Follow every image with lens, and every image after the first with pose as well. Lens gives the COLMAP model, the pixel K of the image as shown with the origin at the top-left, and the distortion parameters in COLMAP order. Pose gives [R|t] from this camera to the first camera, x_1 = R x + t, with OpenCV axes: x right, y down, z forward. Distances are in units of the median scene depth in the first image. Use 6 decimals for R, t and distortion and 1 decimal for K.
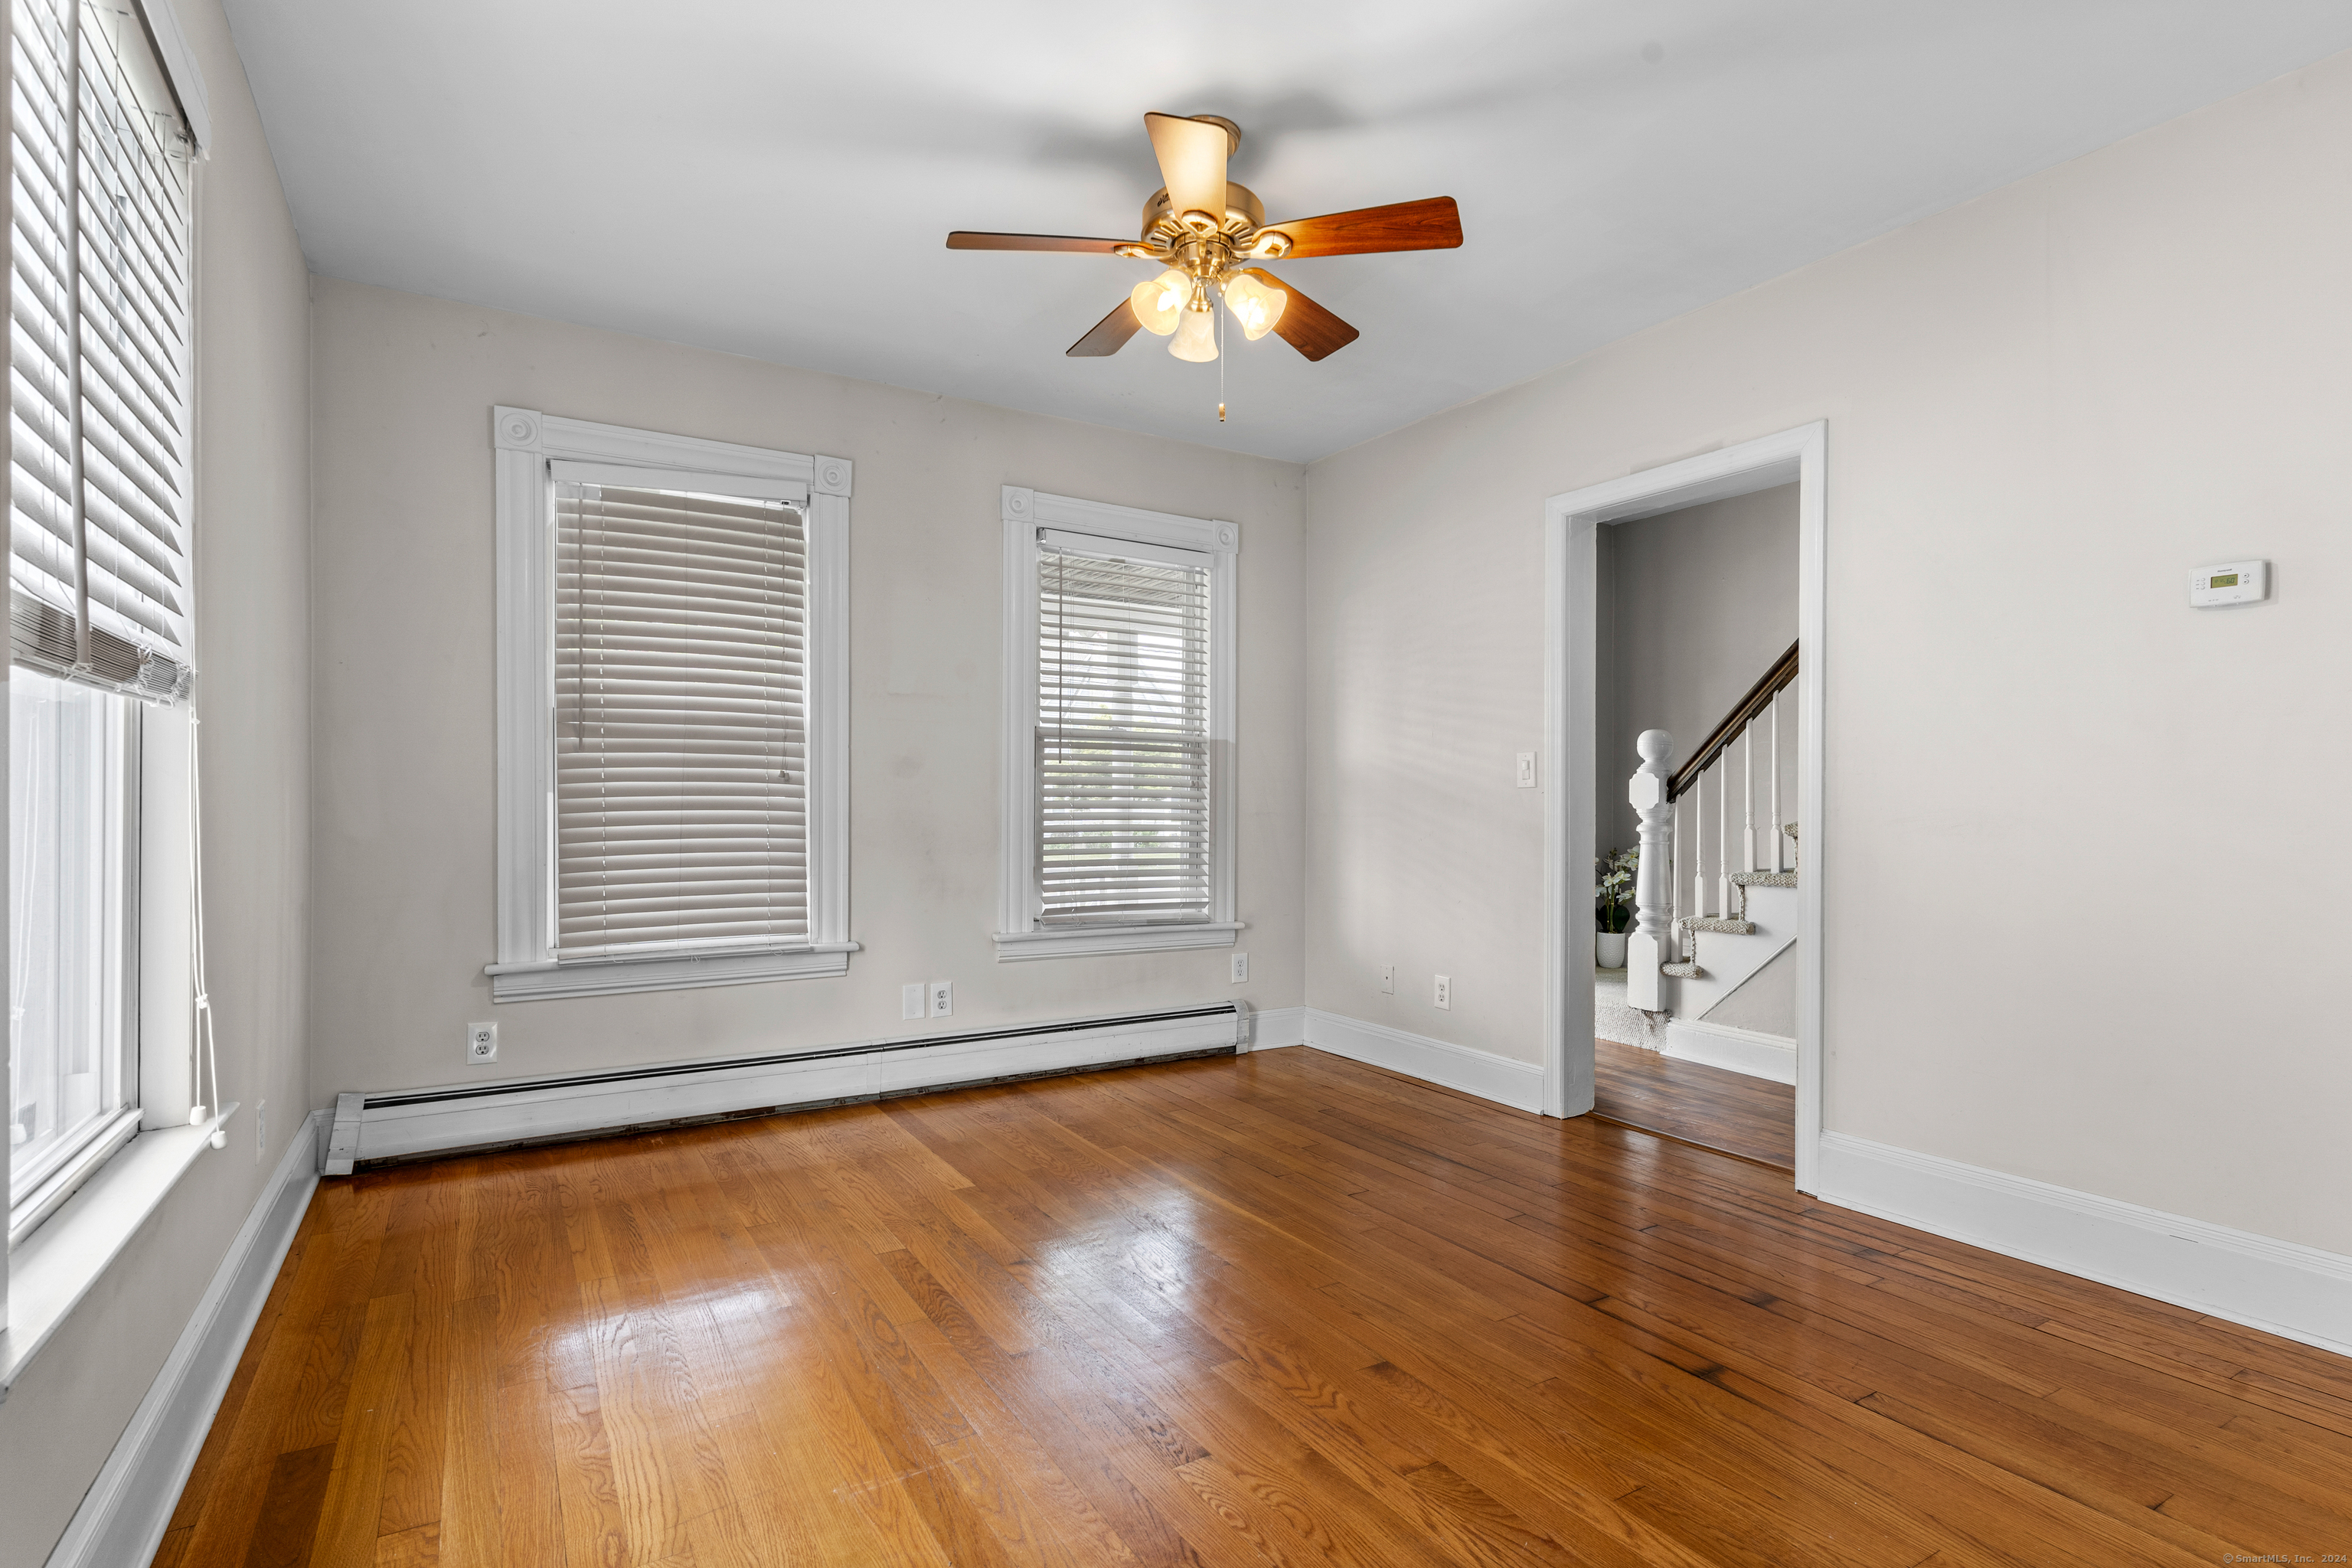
lens RADIAL K [[1173.9, 0, 1161.7], [0, 1173.9, 809.9], [0, 0, 1]] dist [-0.000014, 0.000041]
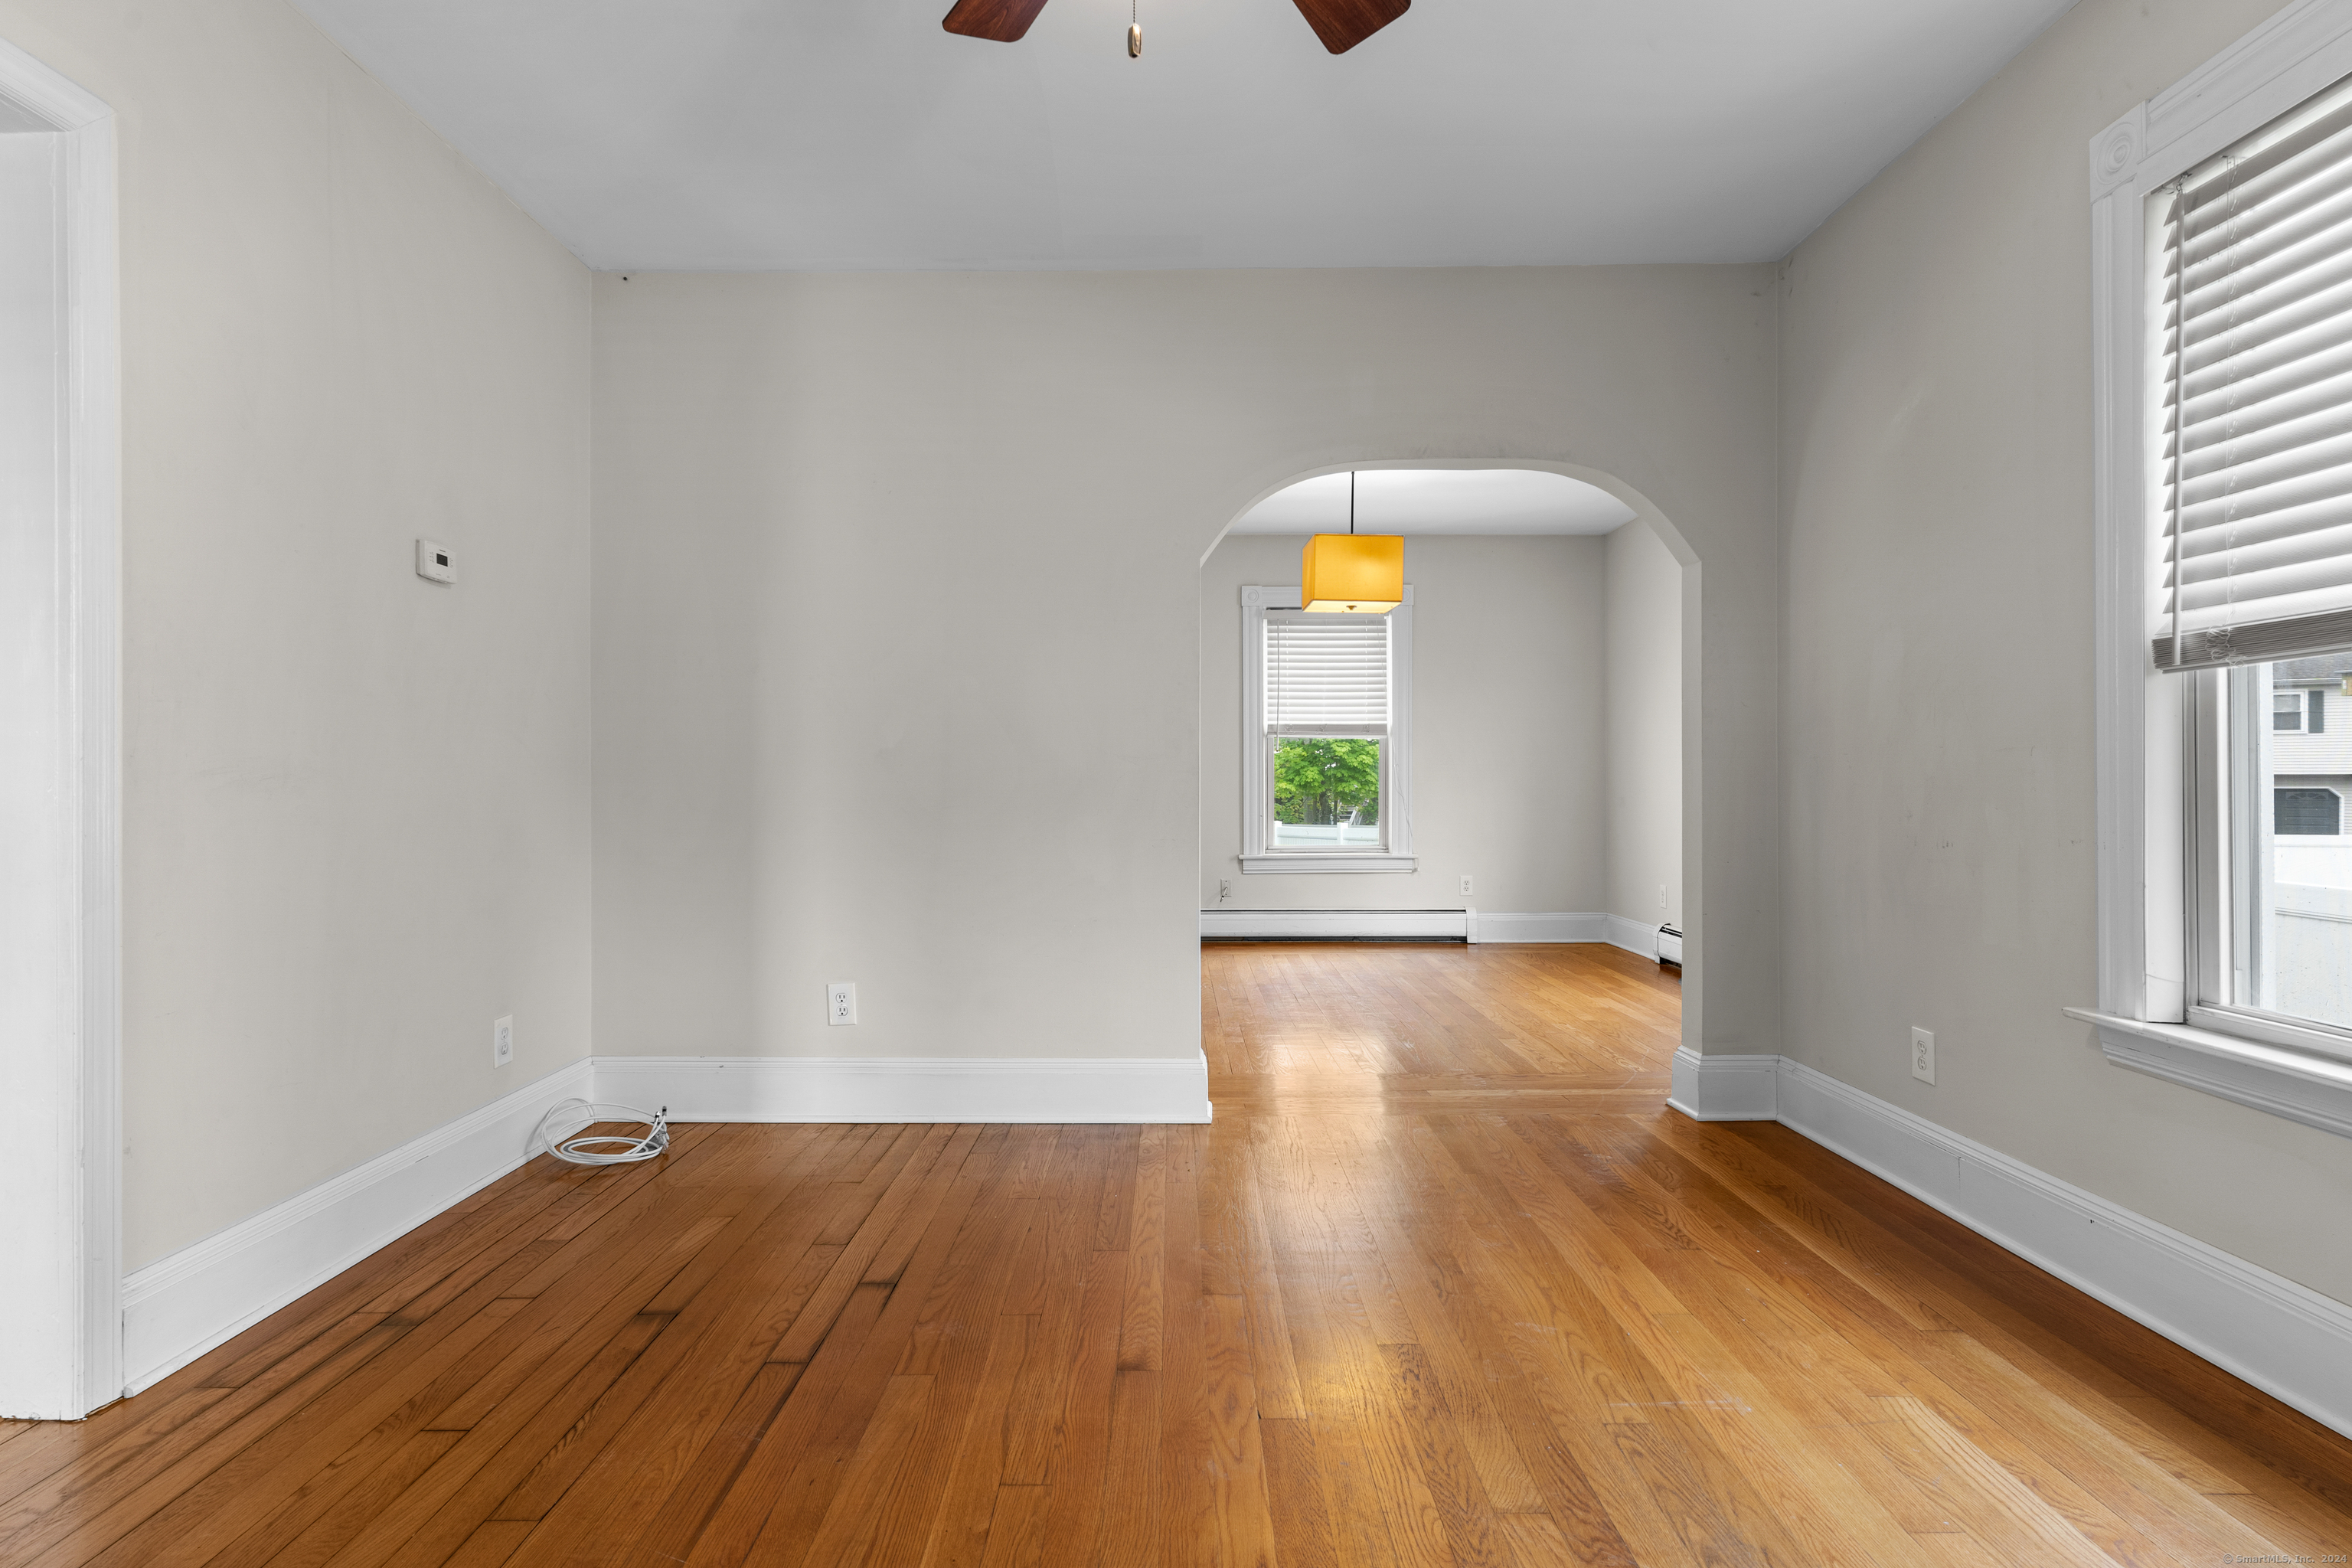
lens RADIAL K [[1173.9, 0, 1161.7], [0, 1173.9, 809.9], [0, 0, 1]] dist [-0.000014, 0.000041]
pose [[-0.862505, -0.011953, 0.505907, -0.266918], [0.000972, 0.999680, 0.025277, 0.018557], [-0.506047, 0.022293, -0.862218, 1.636067]]
